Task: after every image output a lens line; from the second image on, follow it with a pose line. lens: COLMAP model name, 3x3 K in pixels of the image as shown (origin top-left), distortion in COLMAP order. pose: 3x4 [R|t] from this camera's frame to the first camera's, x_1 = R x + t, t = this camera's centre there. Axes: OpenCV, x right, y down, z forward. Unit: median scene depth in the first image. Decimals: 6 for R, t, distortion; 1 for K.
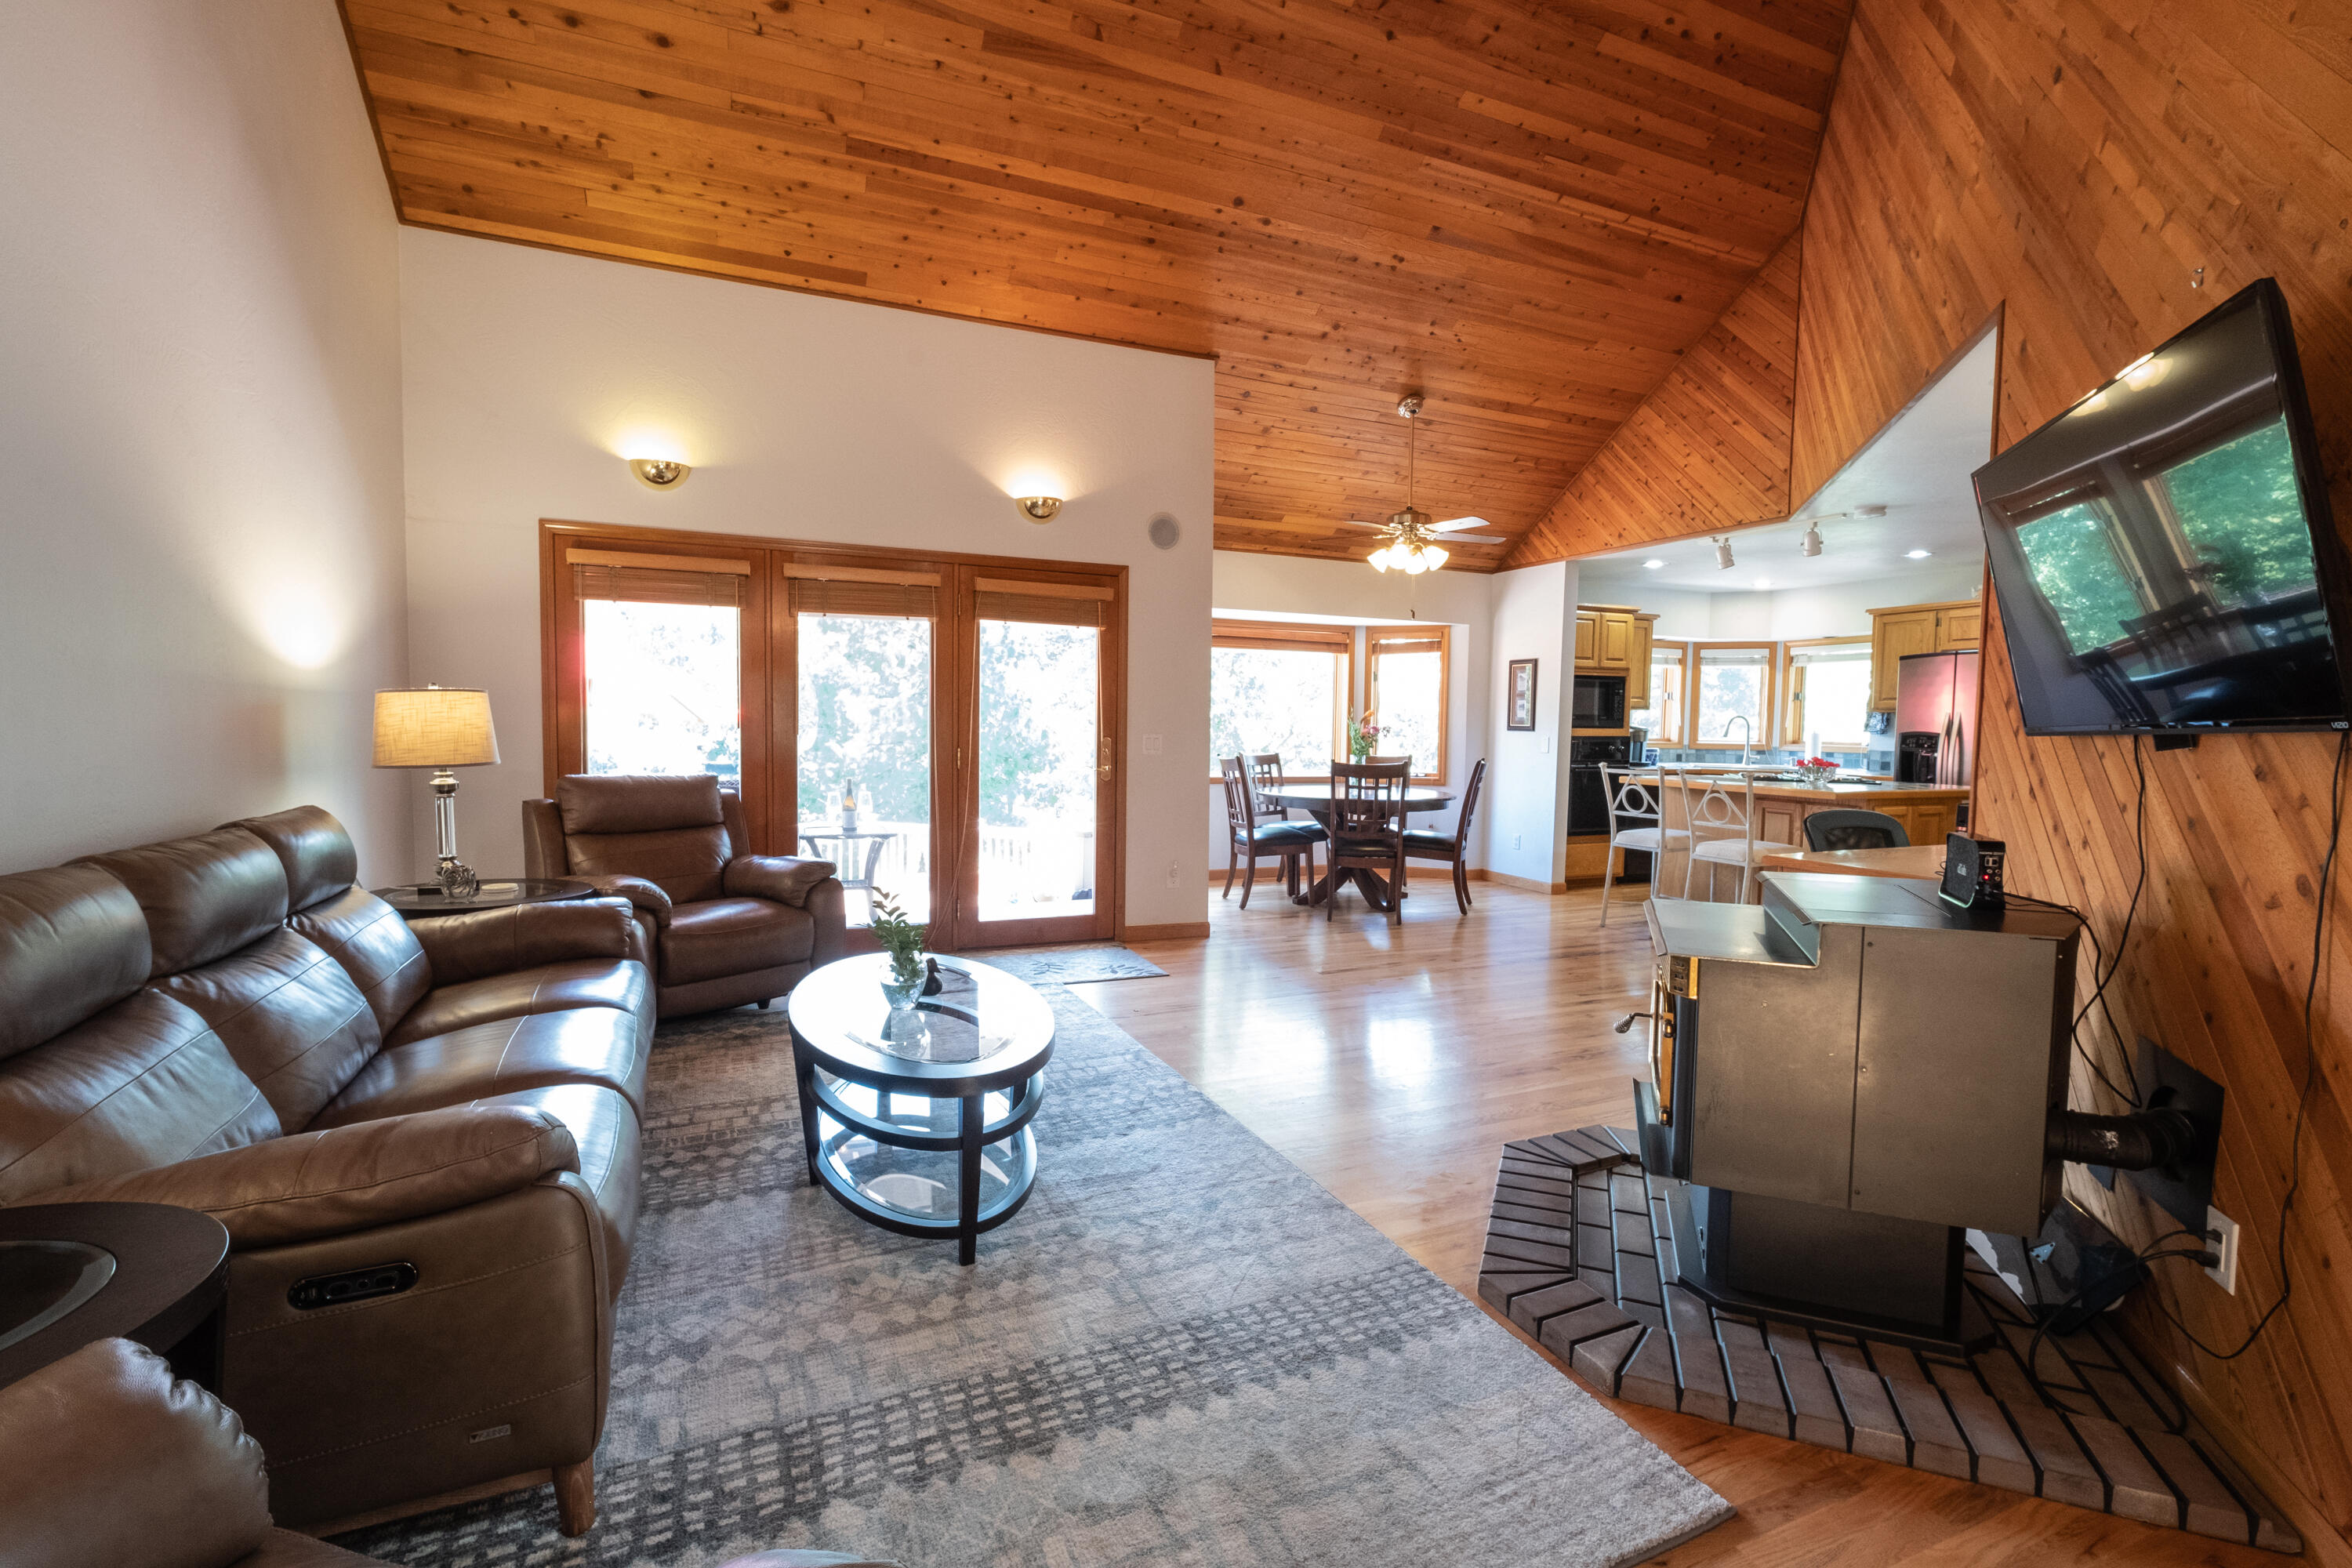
lens RADIAL K [[1013.9, 0, 1164.9], [0, 1013.9, 782.7], [0, 0, 1]] dist [-0.002801, 0.000115]
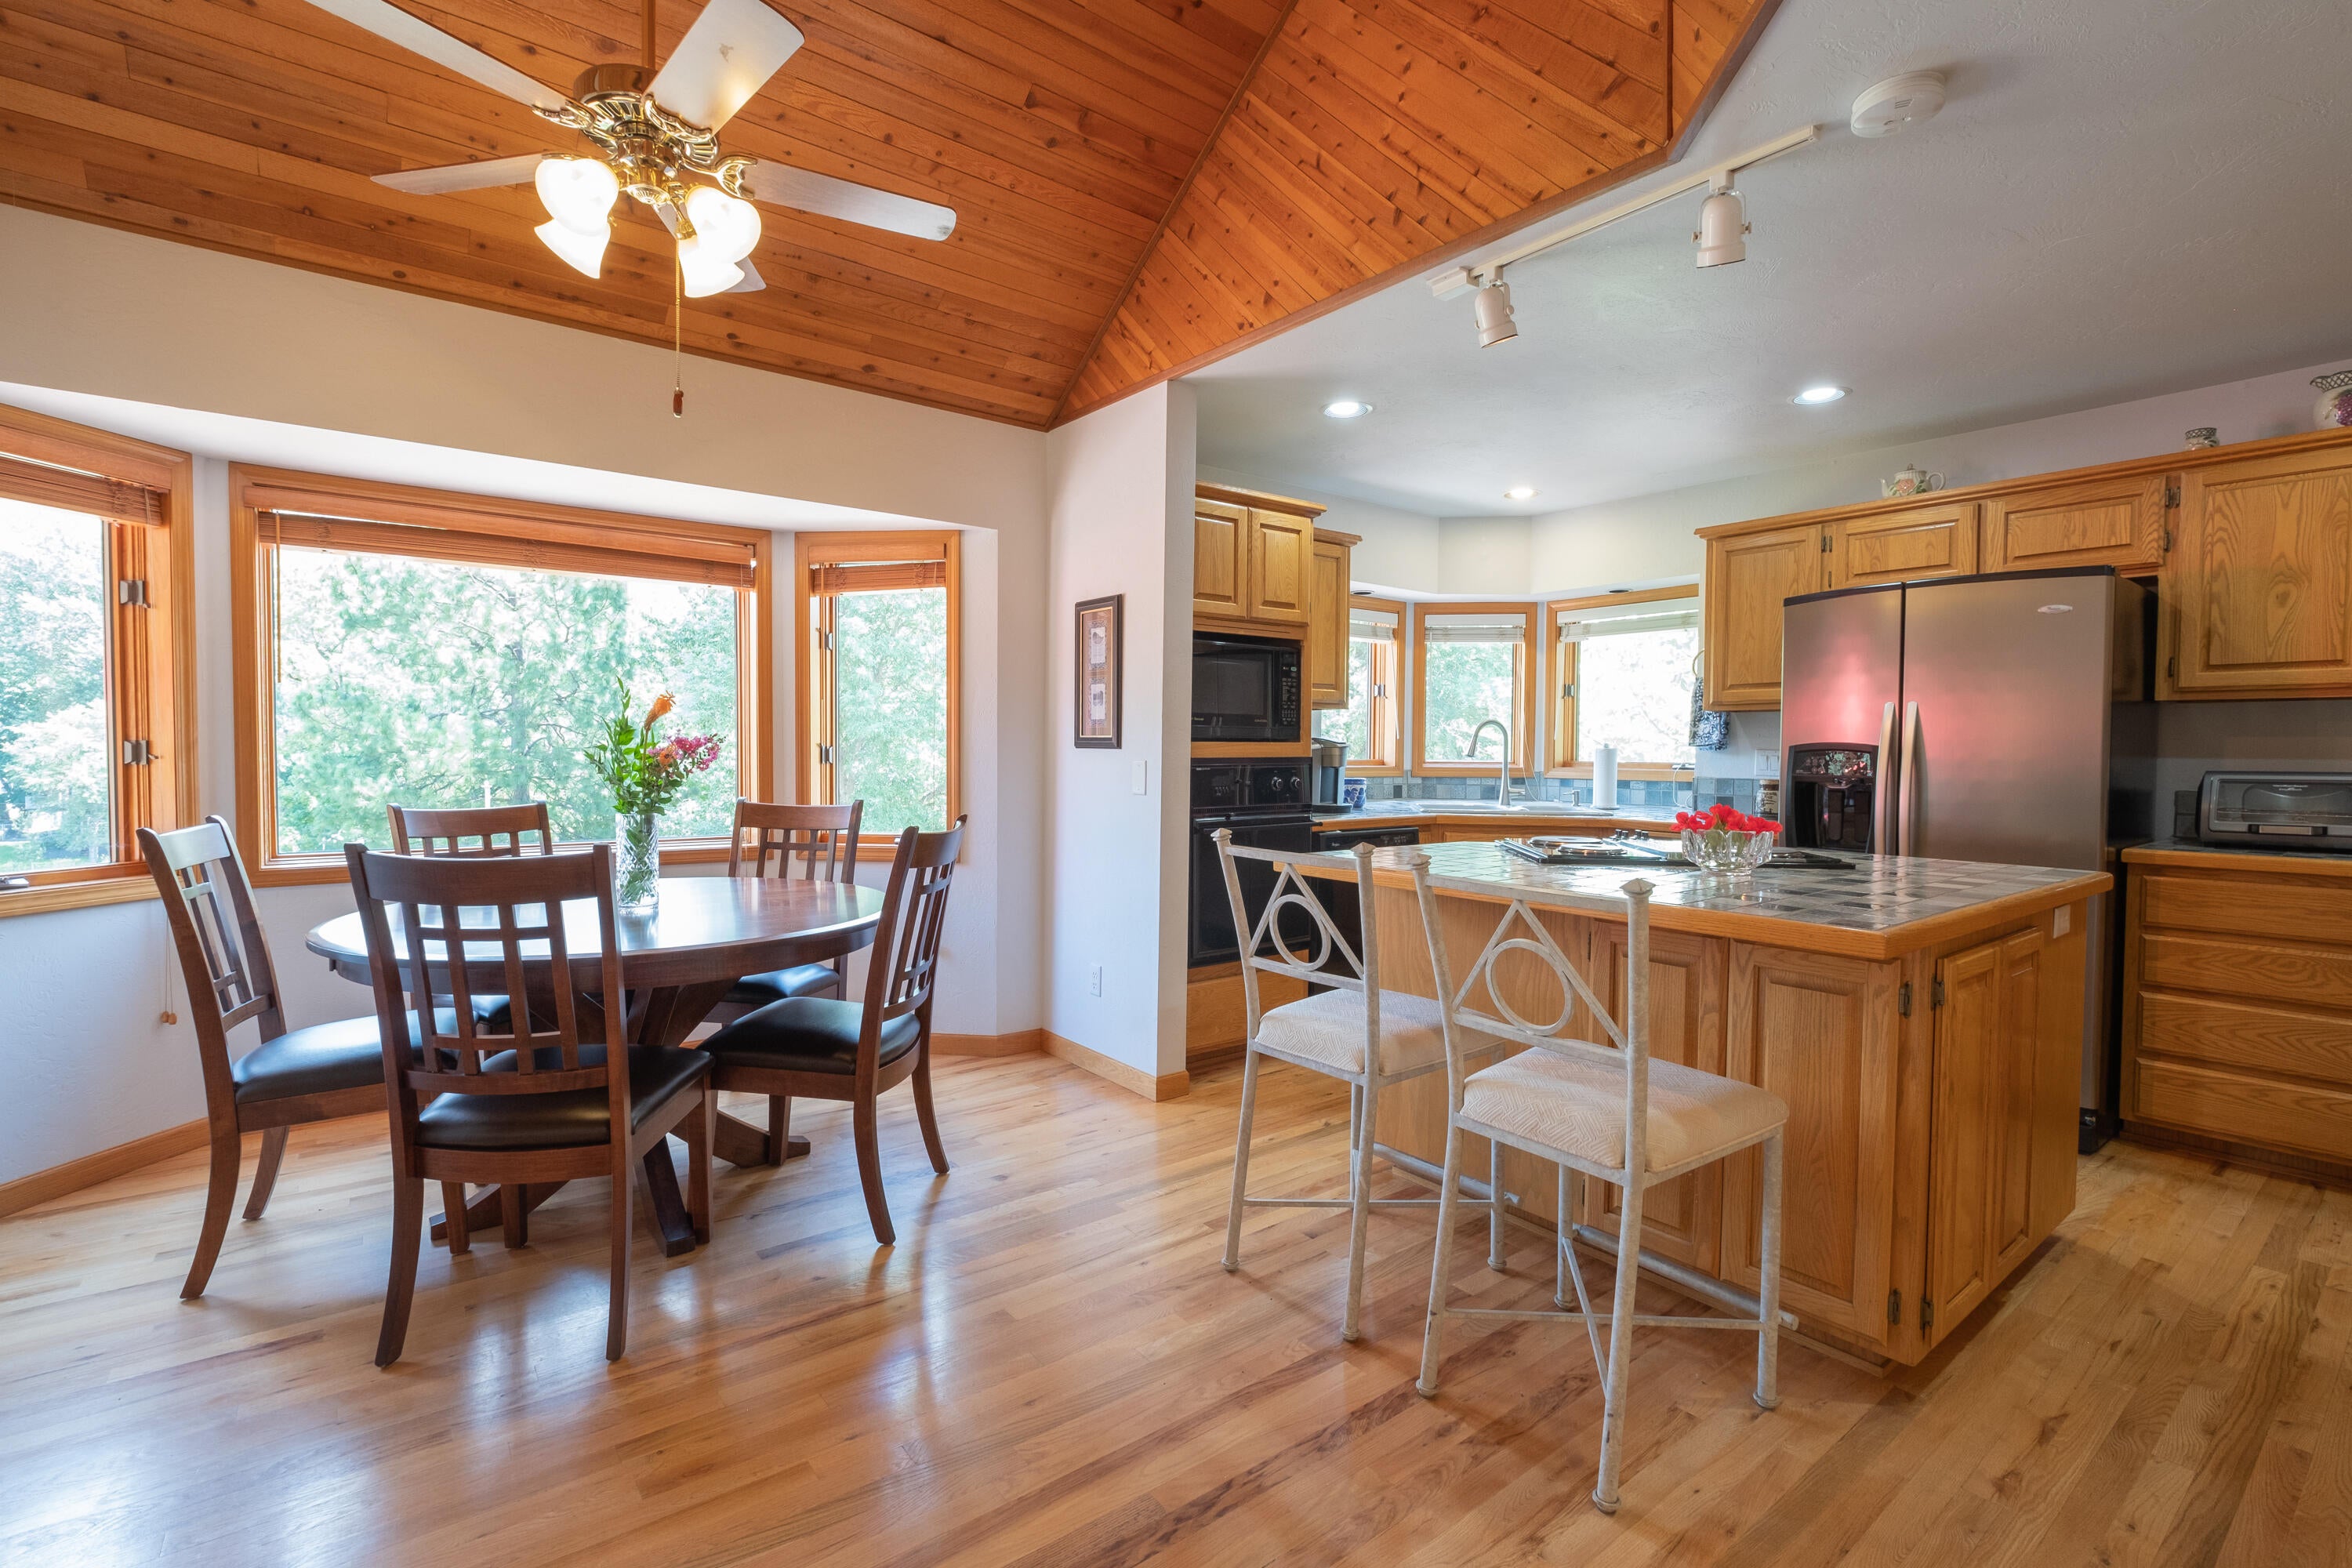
lens RADIAL K [[1044.6, 0, 1176.0], [0, 1044.6, 784.0], [0, 0, 1]] dist [0.000618, 0.000096]
pose [[0.964589, -0.015943, 0.263274, 0.258868], [0.021557, 0.999597, -0.018449, -0.024653], [-0.262874, 0.023471, 0.964545, 0.519555]]
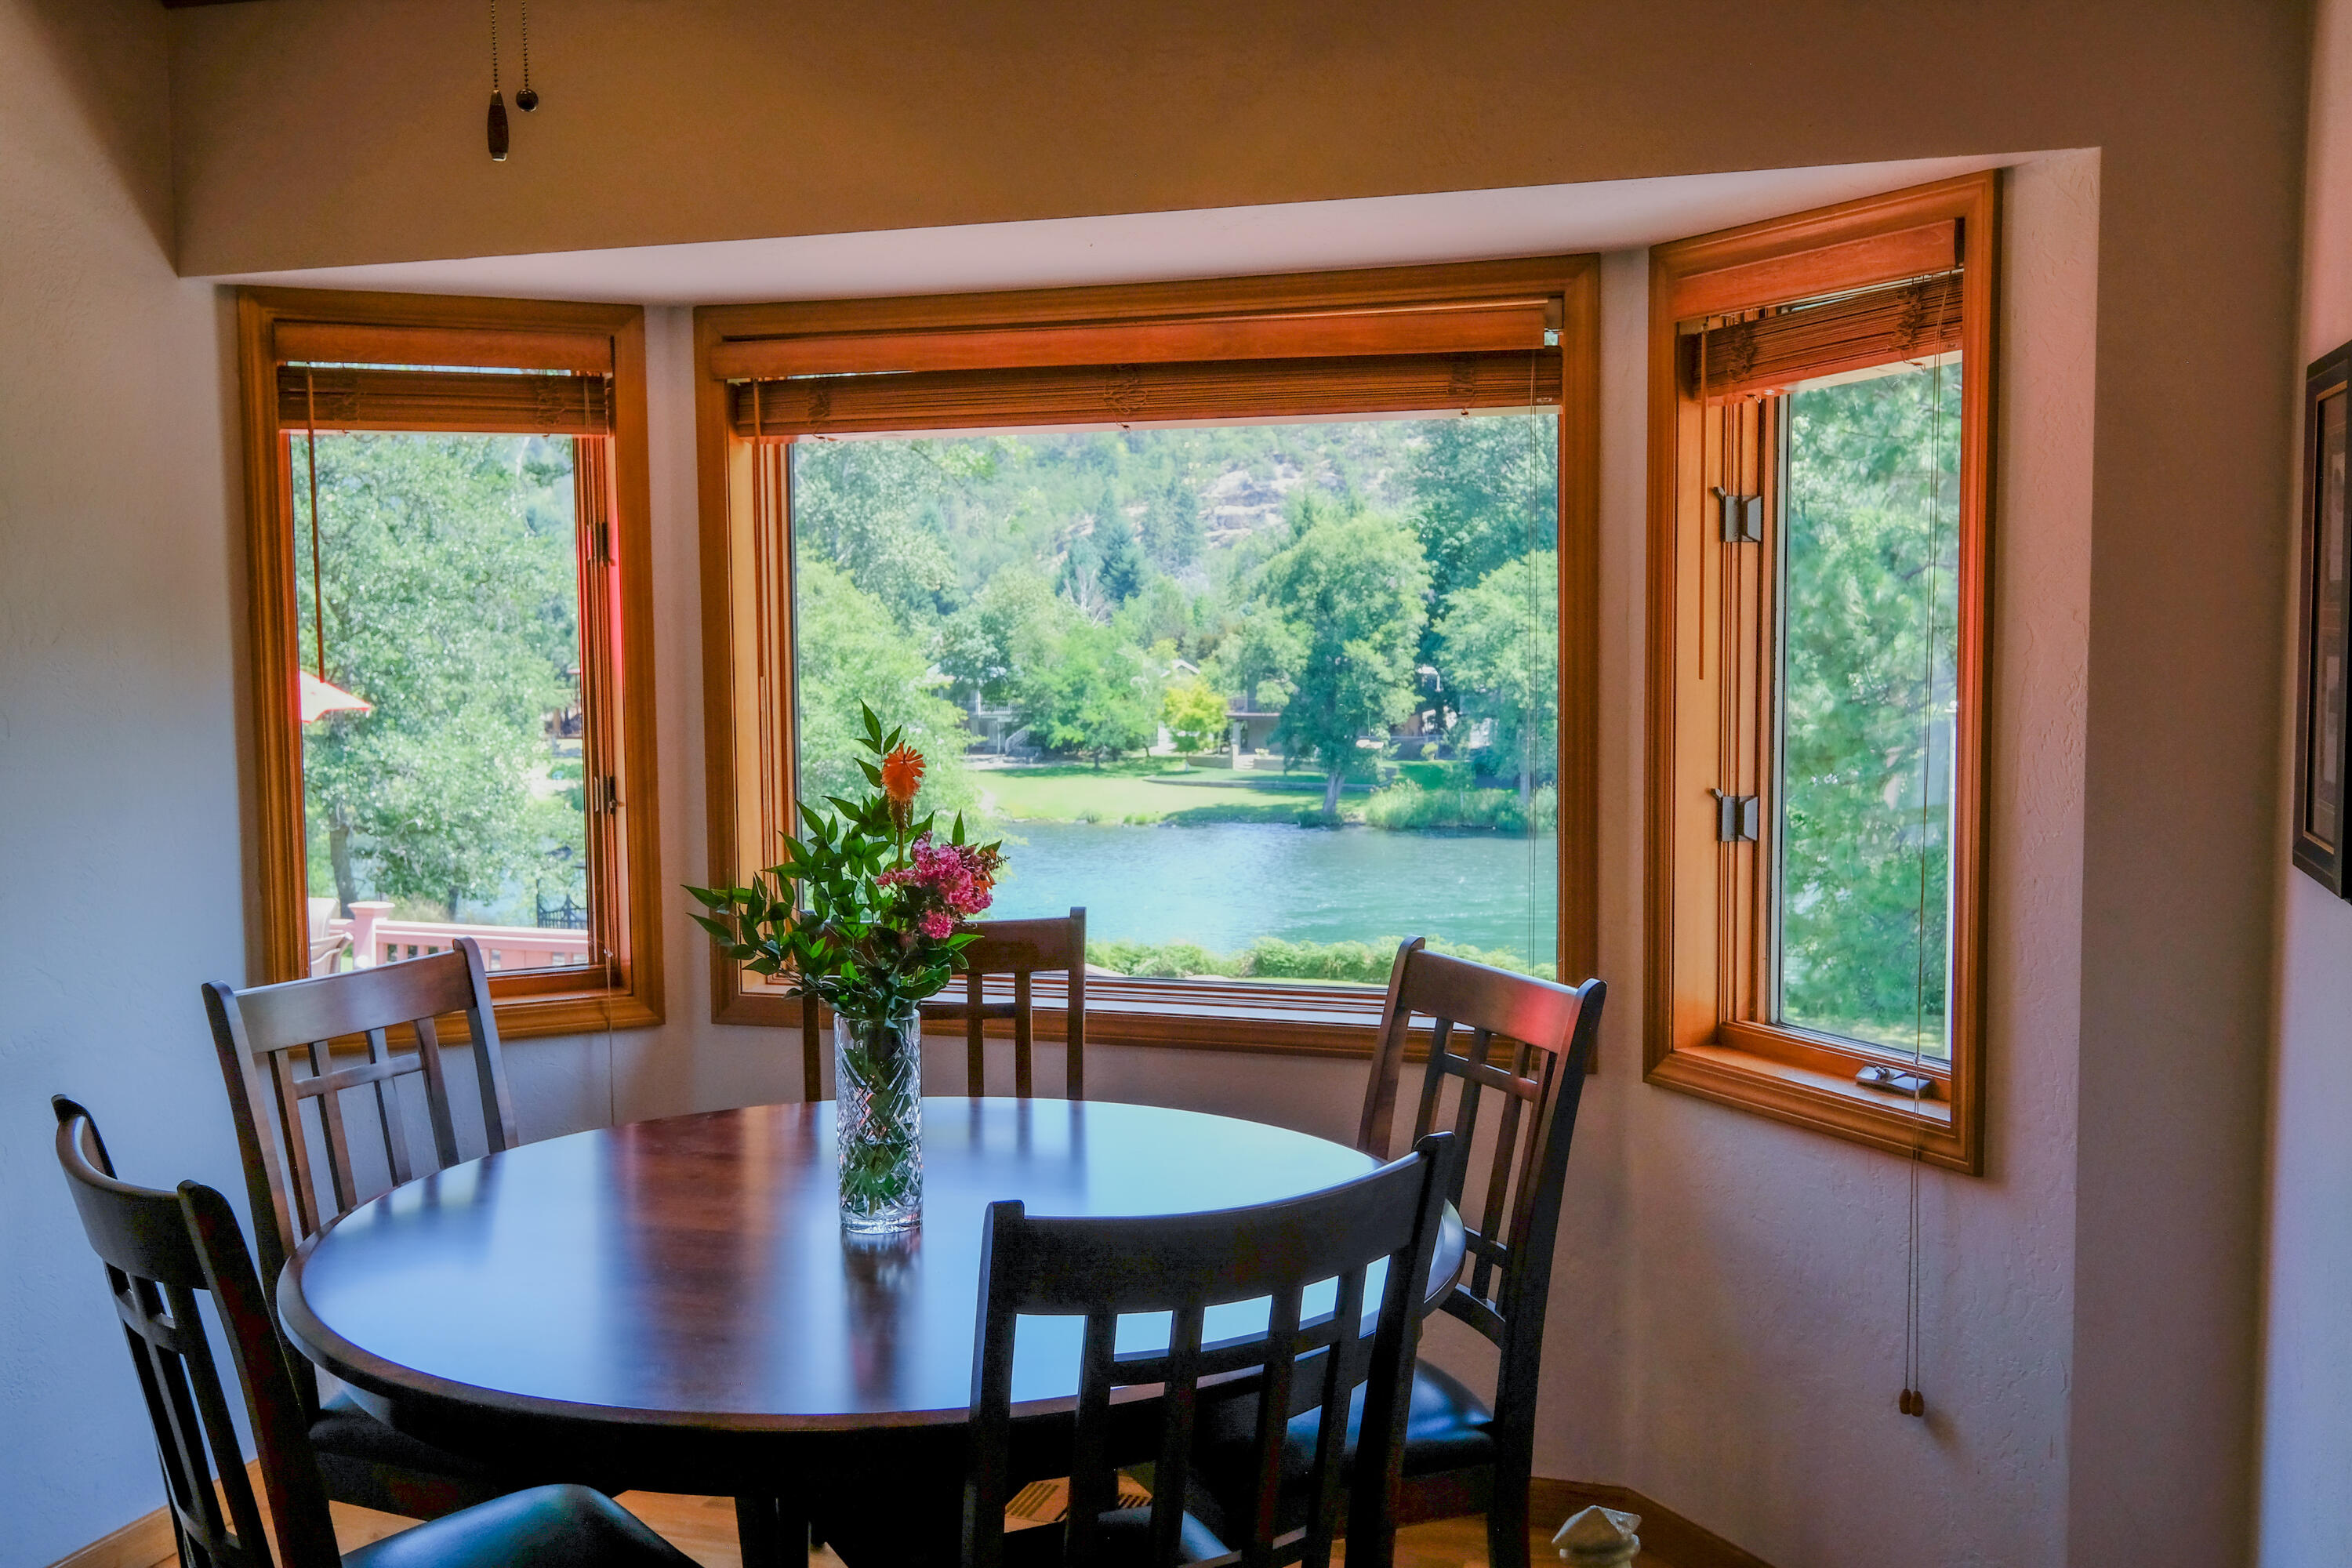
lens RADIAL K [[2232.2, 0, 1176.0], [0, 2232.2, 784.0], [0, 0, 1]] dist [0.004594, 0.005659]
pose [[0.760321, 0.030139, -0.648847, 0.428058], [-0.019265, 0.999530, 0.023853, -0.068312], [0.649261, -0.005636, 0.760545, 0.679641]]
